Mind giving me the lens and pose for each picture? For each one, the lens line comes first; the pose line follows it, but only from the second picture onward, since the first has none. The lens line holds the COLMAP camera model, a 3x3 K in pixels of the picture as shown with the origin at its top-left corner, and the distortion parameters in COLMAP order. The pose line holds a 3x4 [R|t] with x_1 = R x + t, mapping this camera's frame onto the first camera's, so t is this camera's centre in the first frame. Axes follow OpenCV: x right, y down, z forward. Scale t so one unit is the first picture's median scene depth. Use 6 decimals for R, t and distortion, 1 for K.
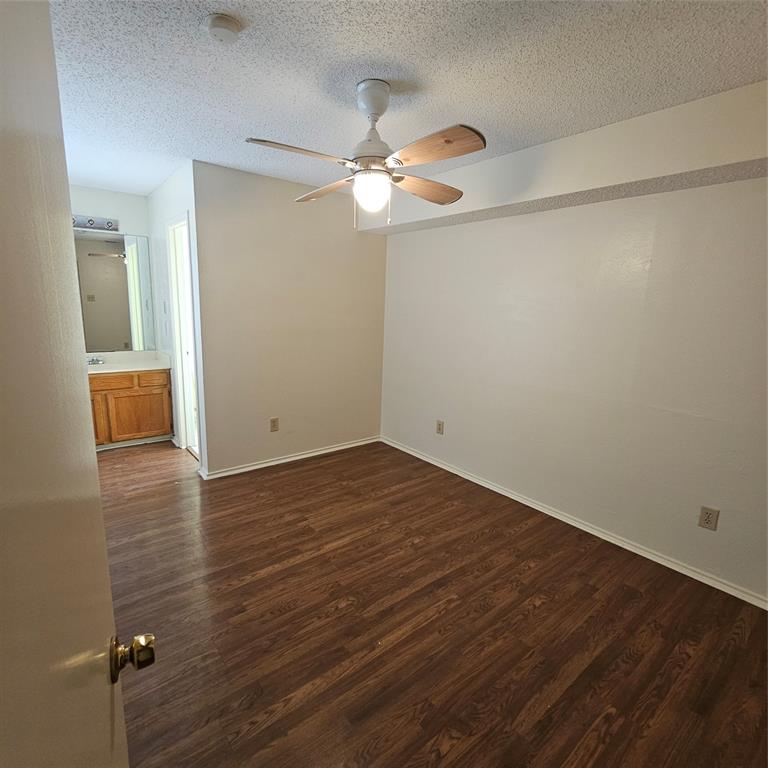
lens RADIAL K [[421.7, 0, 385.7], [0, 421.7, 385.3], [0, 0, 1]] dist [-0.001326, 0.000844]
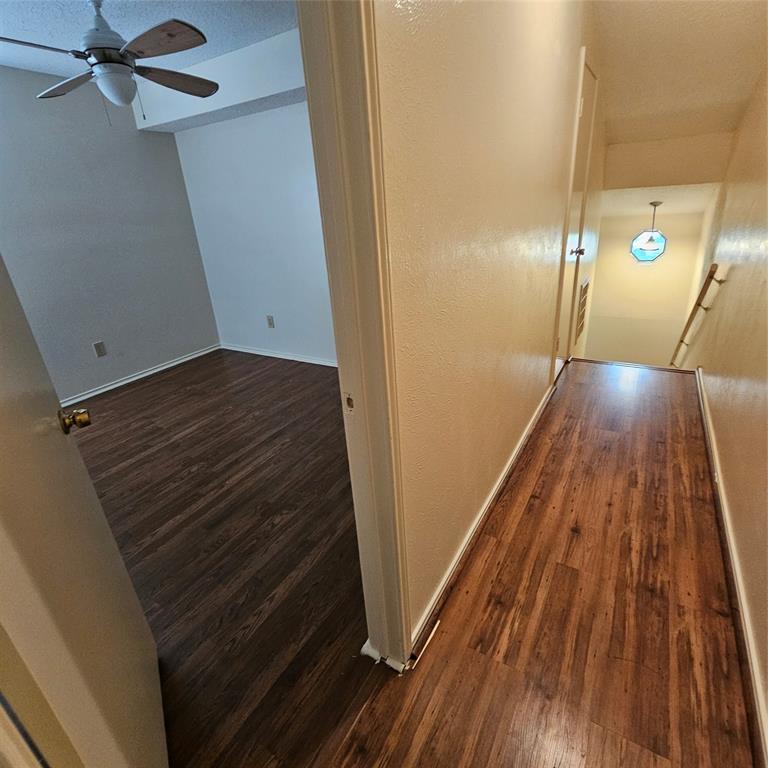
lens RADIAL K [[421.7, 0, 382.5], [0, 421.7, 380.6], [0, 0, 1]] dist [-0.001326, 0.000844]
pose [[0.937178, -0.213158, 0.276153, 0.100710], [0.155341, 0.963788, 0.216752, 0.082771], [-0.312355, -0.160237, 0.936354, -0.207966]]
